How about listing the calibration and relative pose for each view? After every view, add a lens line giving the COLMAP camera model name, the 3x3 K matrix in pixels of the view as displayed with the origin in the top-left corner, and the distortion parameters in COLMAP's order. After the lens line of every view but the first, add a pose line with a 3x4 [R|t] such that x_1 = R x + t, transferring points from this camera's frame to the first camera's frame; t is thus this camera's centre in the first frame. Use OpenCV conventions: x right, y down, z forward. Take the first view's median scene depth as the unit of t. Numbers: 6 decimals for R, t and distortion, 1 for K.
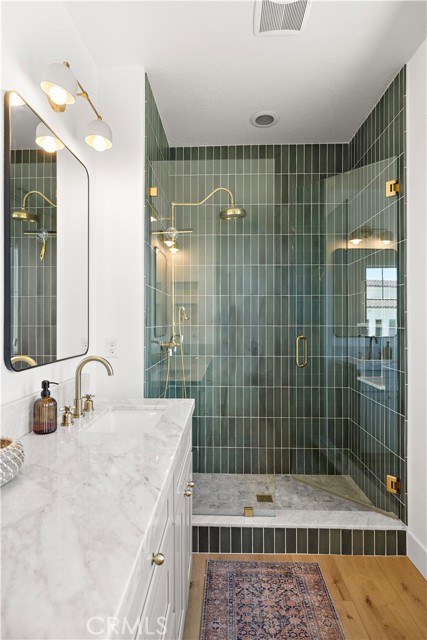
lens RADIAL K [[336.5, 0, 213.5], [0, 336.5, 320.0], [0, 0, 1]] dist [0.001881, 0.000084]
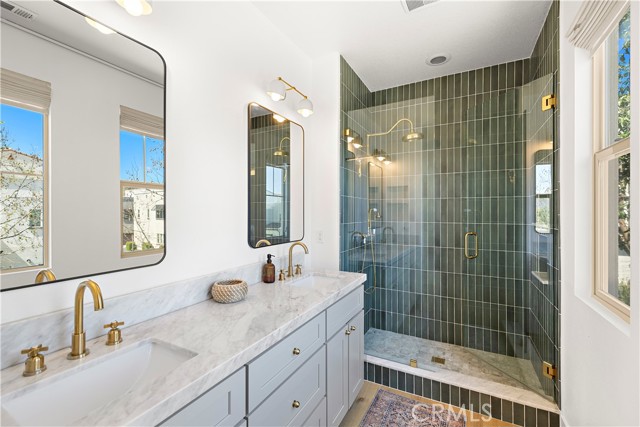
lens RADIAL K [[270.6, 0, 323.4], [0, 270.6, 212.2], [0, 0, 1]] dist [0.003300, 0.000603]
pose [[0.900236, 0.000748, -0.435402, 0.230383], [-0.000459, 1.000000, 0.000768, -0.028034], [0.435403, -0.000492, 0.900236, -0.112441]]
